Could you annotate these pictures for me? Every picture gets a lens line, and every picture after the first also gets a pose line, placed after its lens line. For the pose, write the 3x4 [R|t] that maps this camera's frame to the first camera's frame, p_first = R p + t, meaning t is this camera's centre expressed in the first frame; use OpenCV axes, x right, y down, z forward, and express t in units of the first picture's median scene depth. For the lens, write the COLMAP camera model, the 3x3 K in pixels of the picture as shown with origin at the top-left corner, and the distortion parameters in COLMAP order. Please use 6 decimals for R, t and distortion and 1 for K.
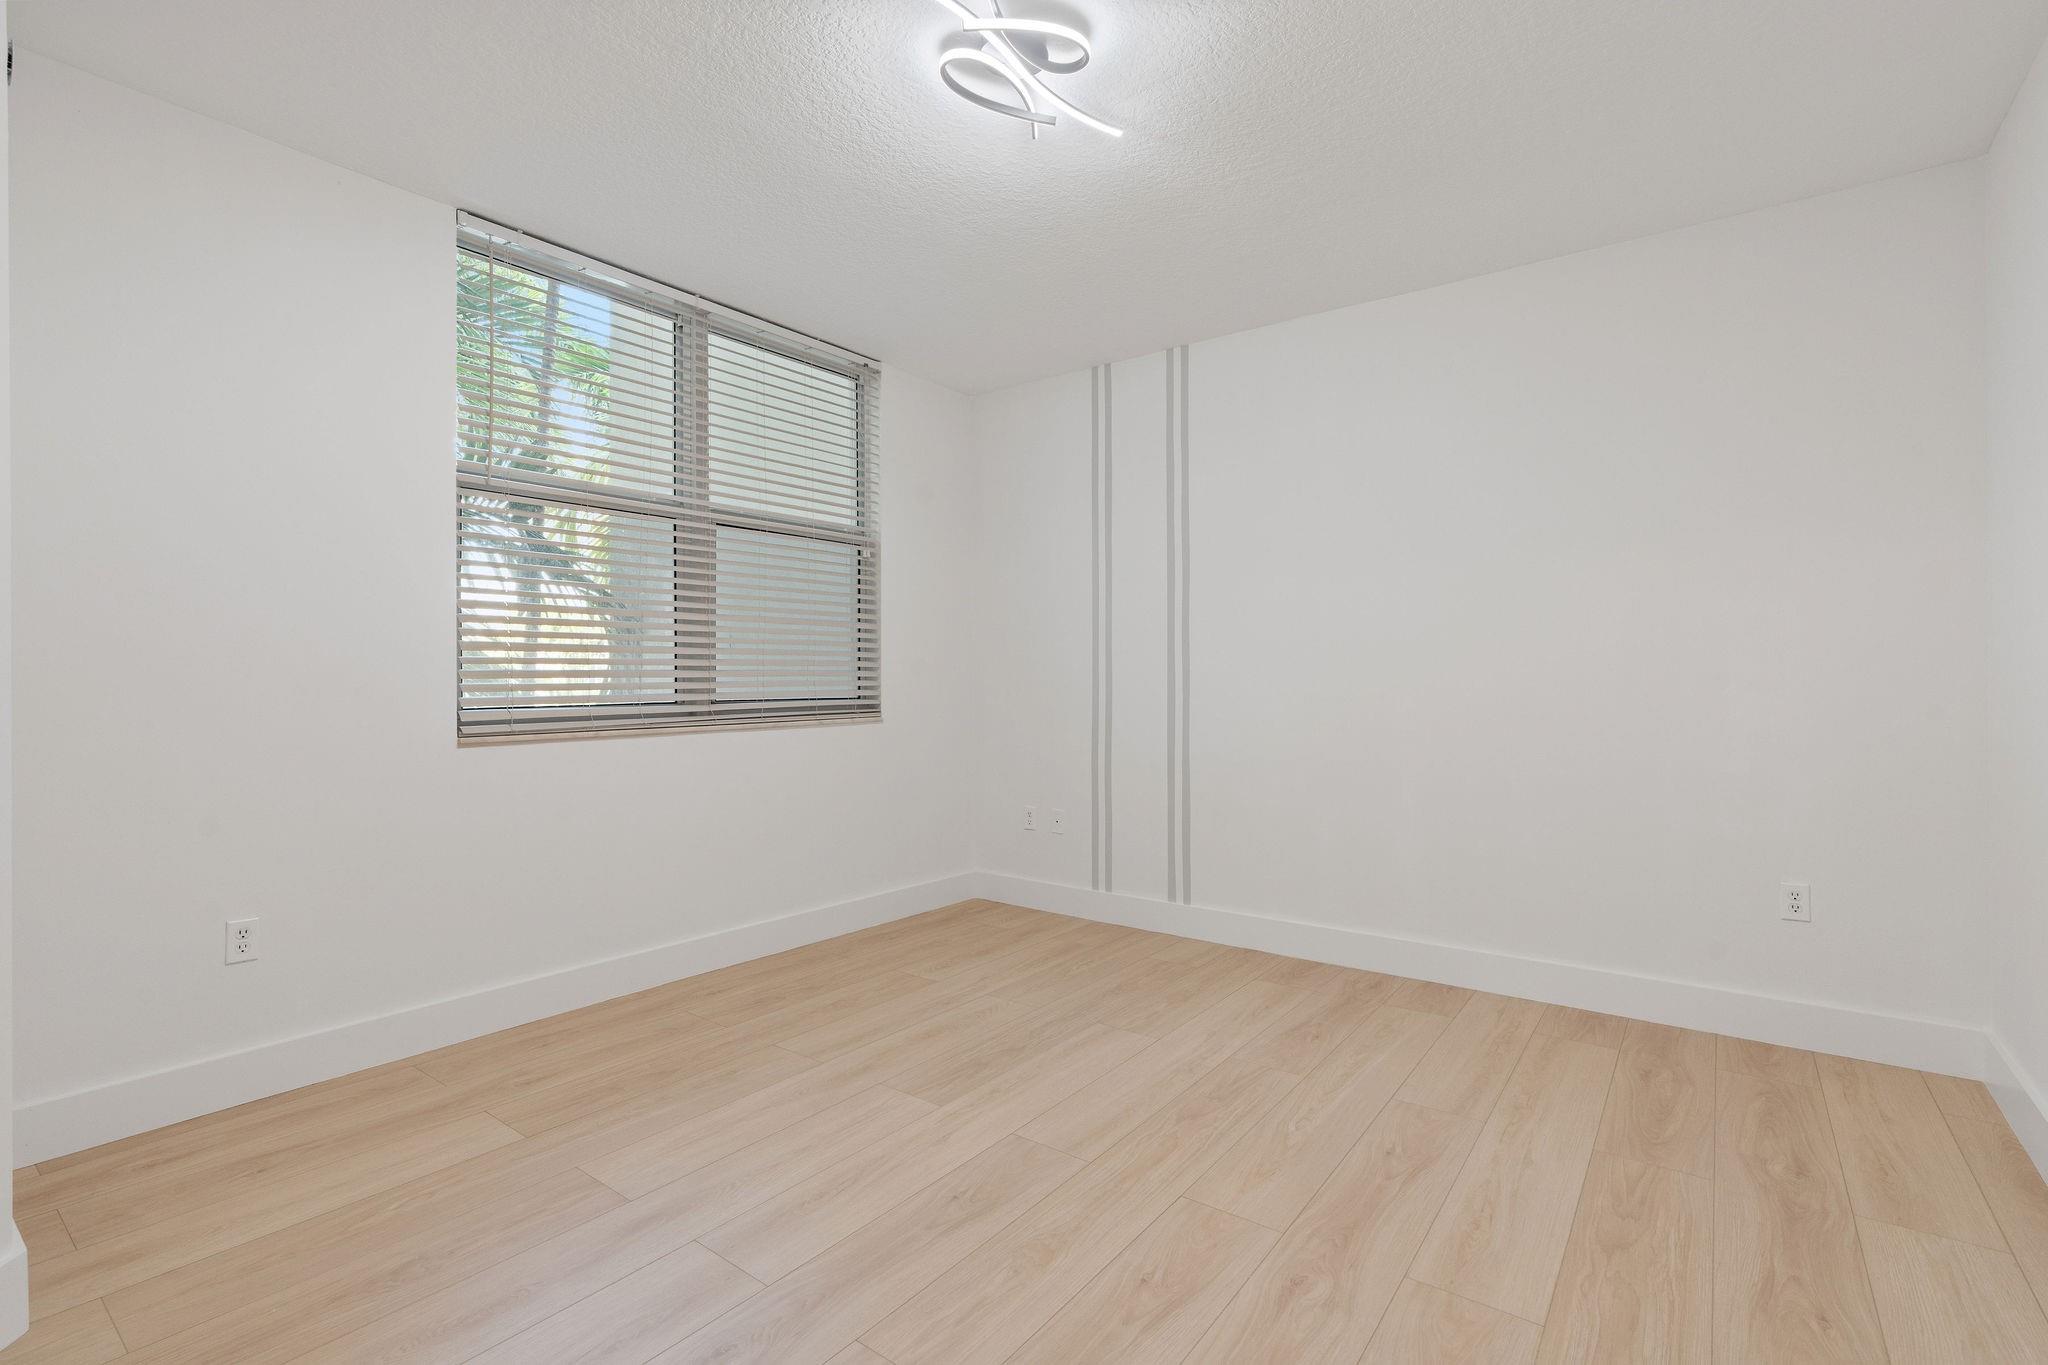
lens RADIAL K [[934.2, 0, 1023.3], [0, 934.2, 685.6], [0, 0, 1]] dist [-0.003876, 0.001012]
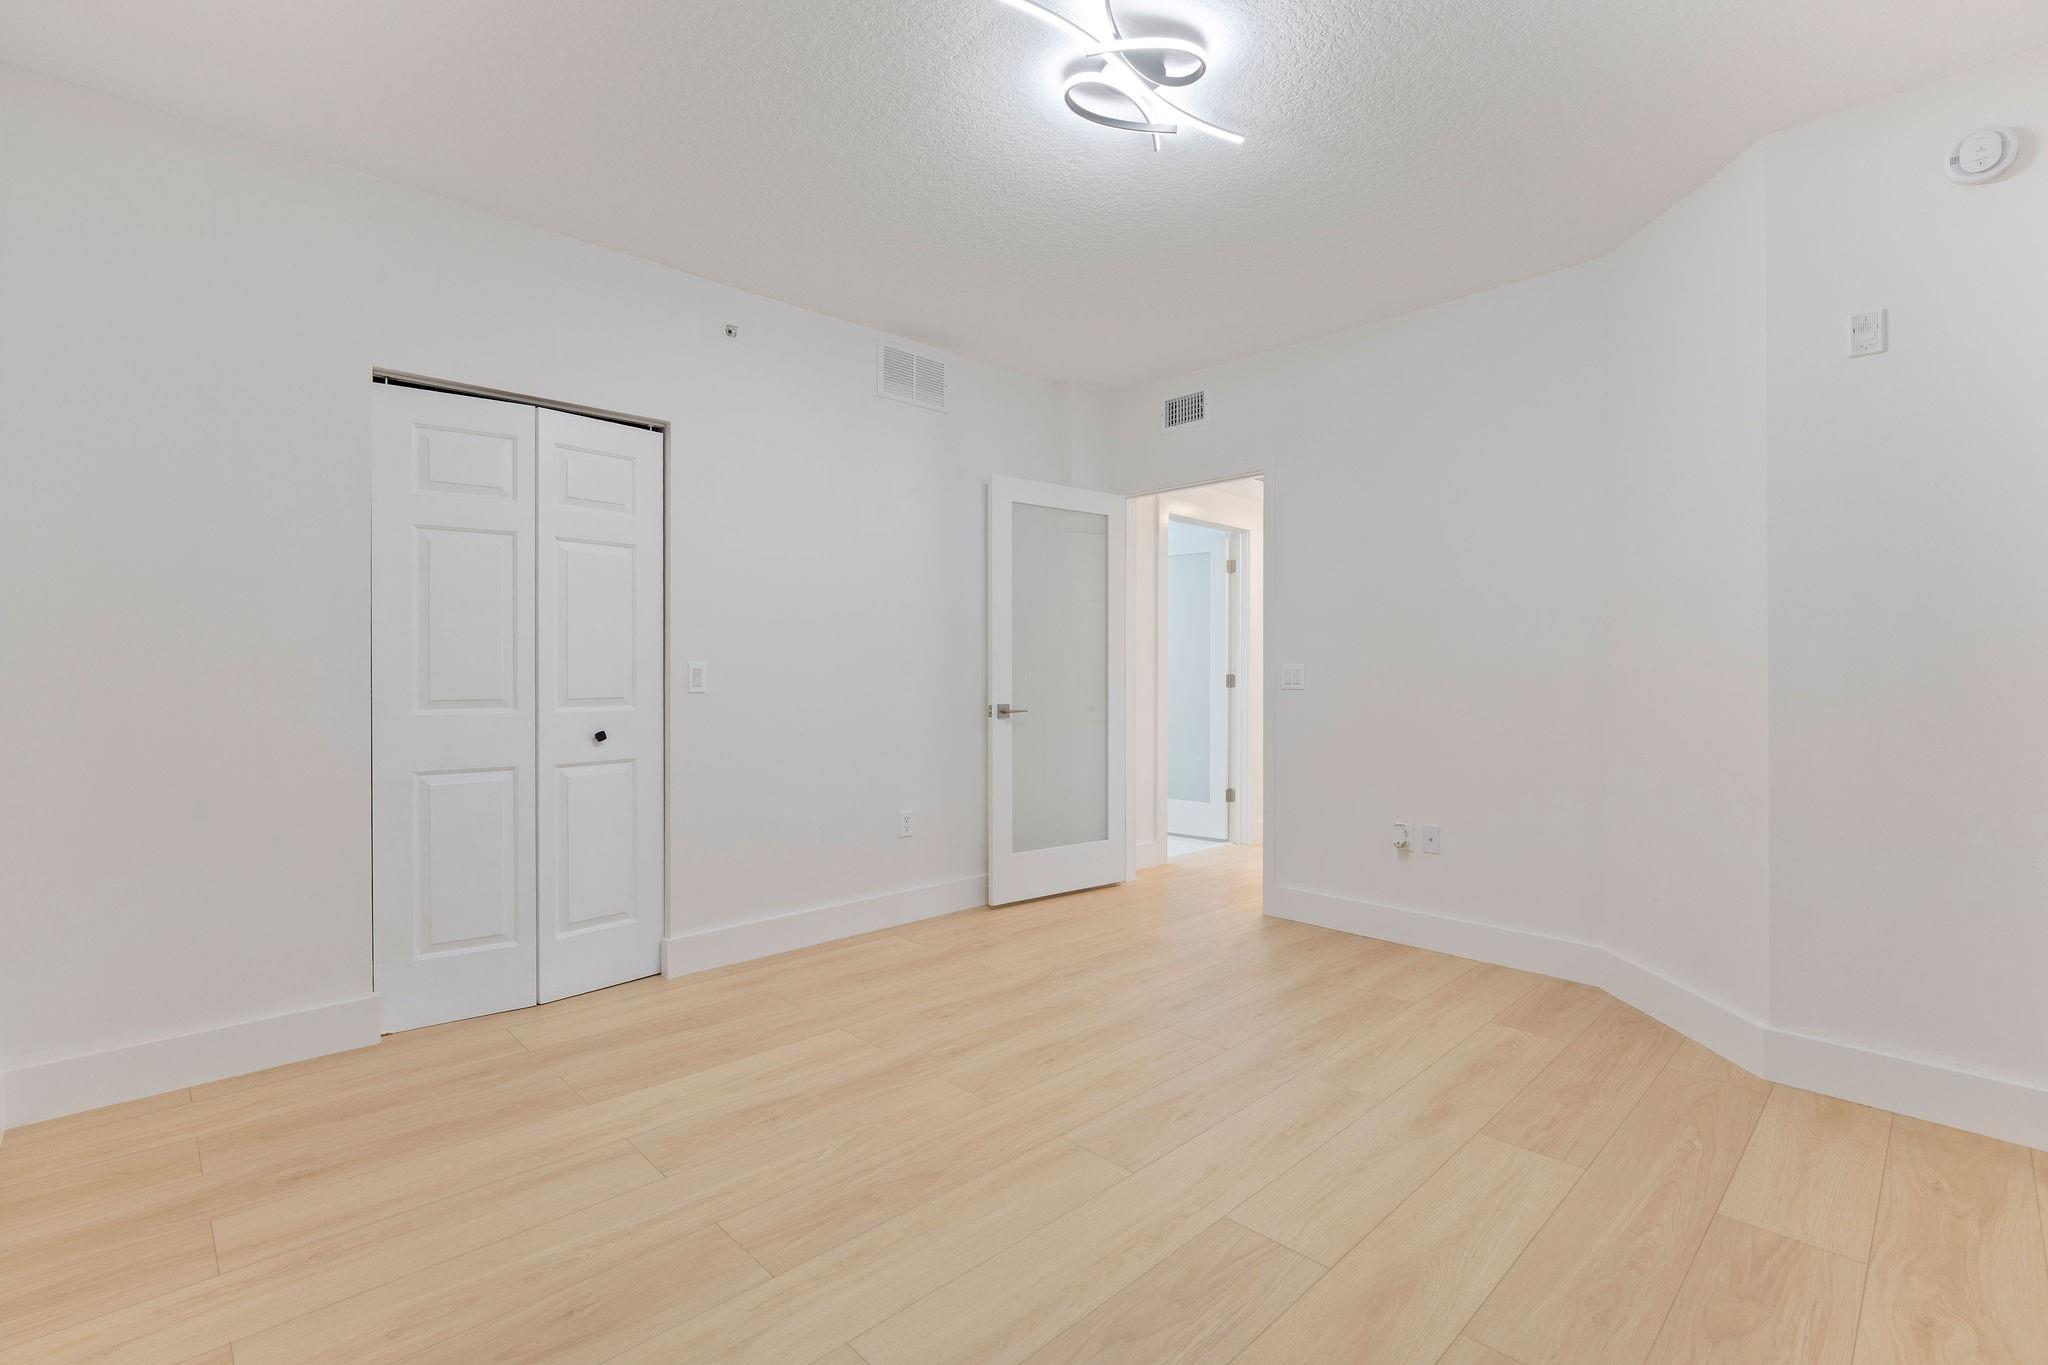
lens RADIAL K [[934.2, 0, 1023.3], [0, 934.2, 685.6], [0, 0, 1]] dist [-0.003876, 0.001012]
pose [[-0.989156, -0.003462, 0.146828, -0.034819], [-0.000671, 0.999818, 0.019055, -0.005286], [-0.146867, 0.018750, -0.988979, 1.796814]]
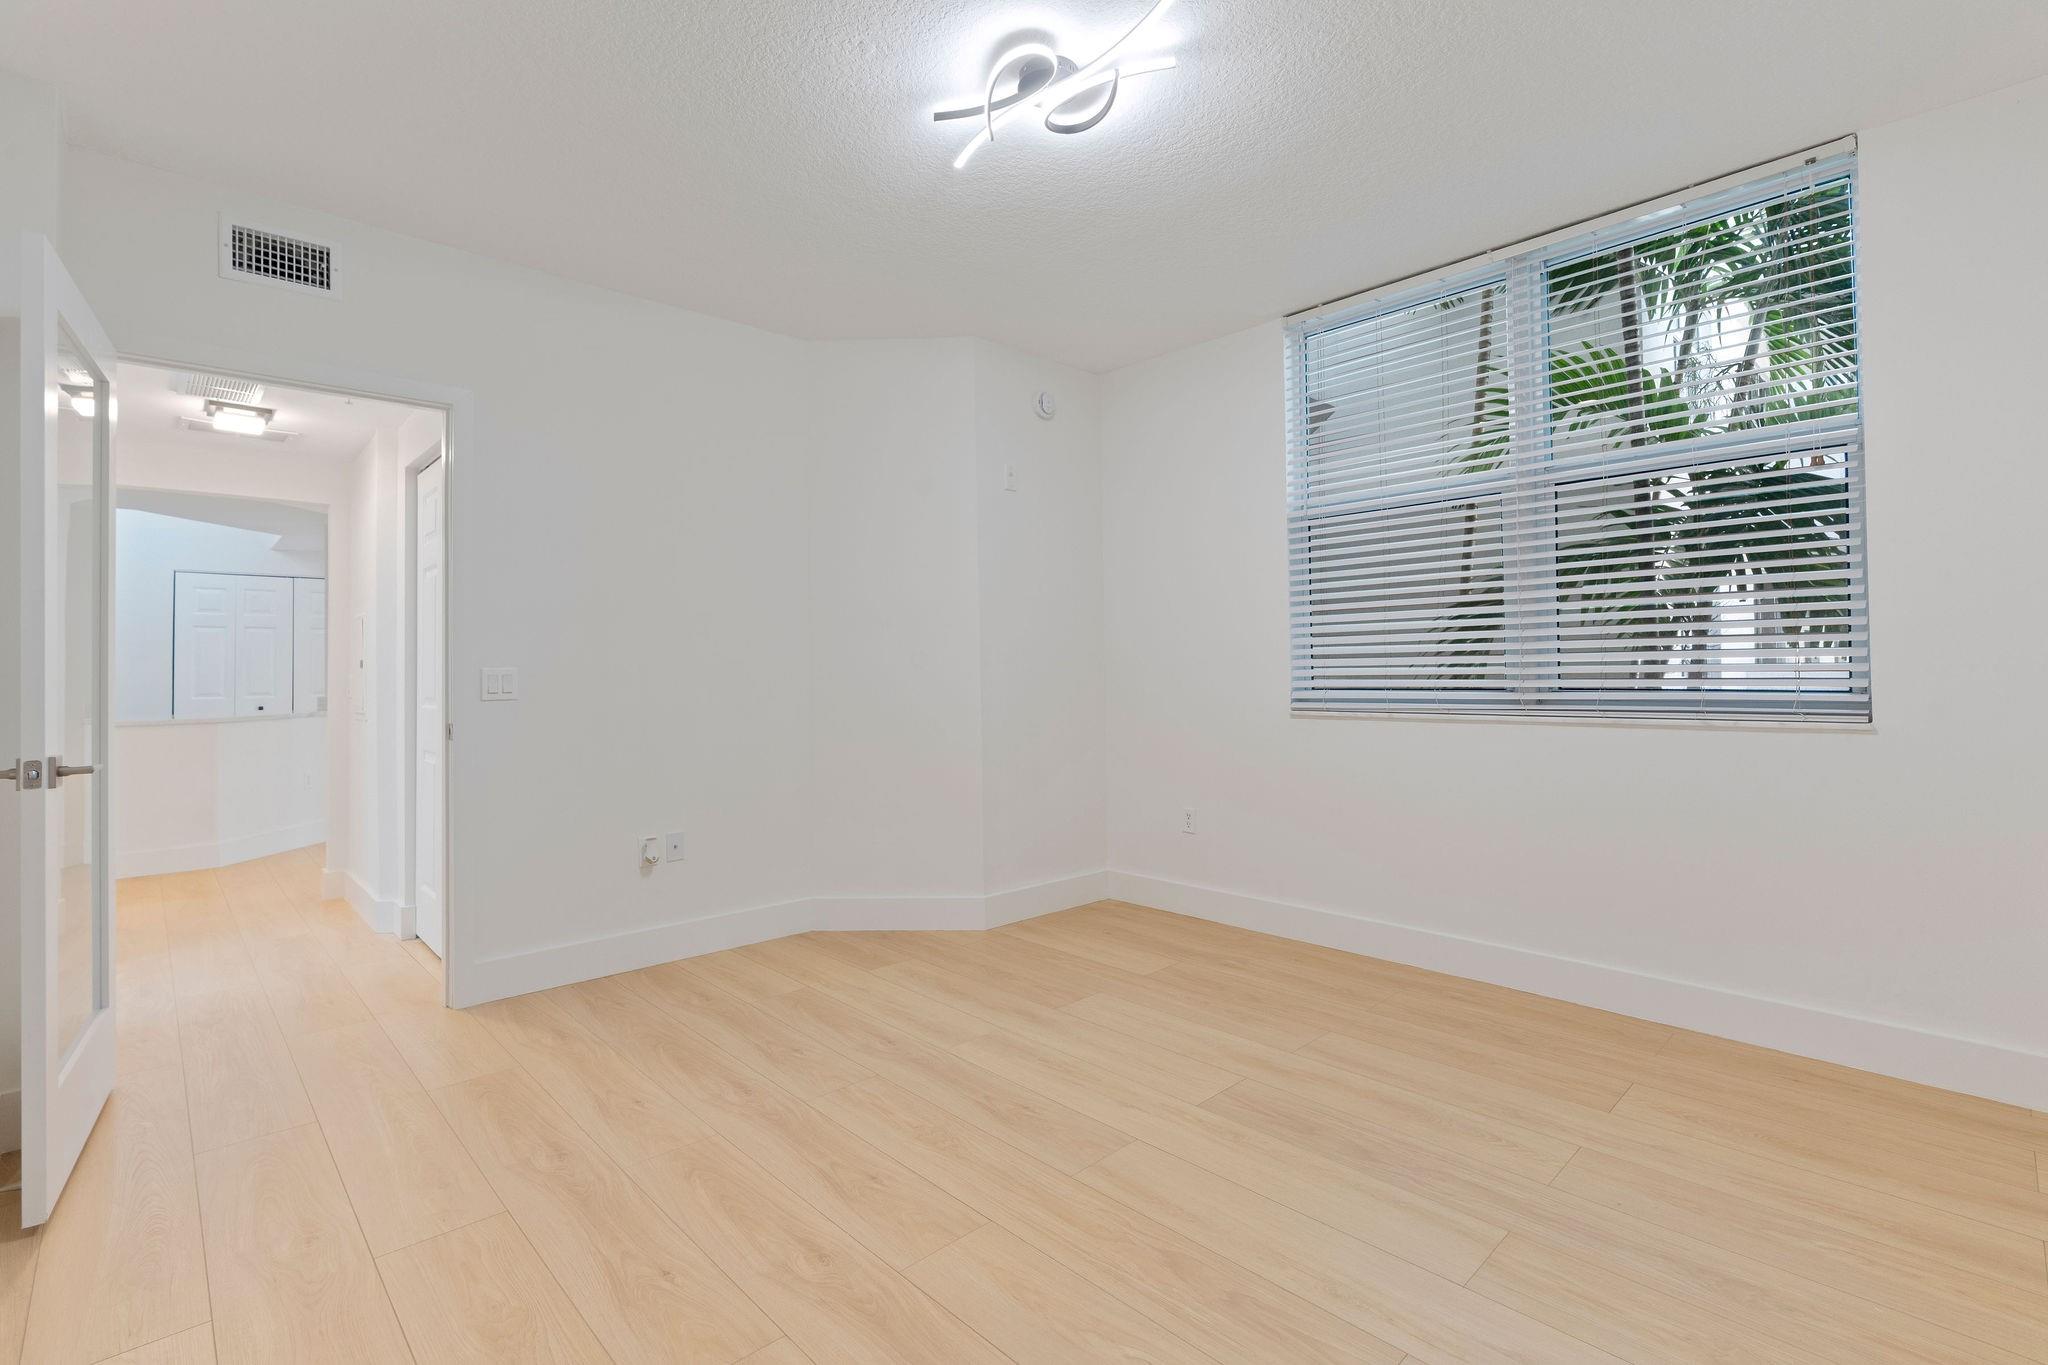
lens RADIAL K [[924.2, 0, 1025.7], [0, 924.2, 672.6], [0, 0, 1]] dist [-0.003597, 0.000592]
pose [[-0.157953, 0.003360, -0.987441, 0.899125], [0.006056, 0.999979, 0.002434, -0.005383], [0.987428, -0.005596, -0.157970, 0.986608]]
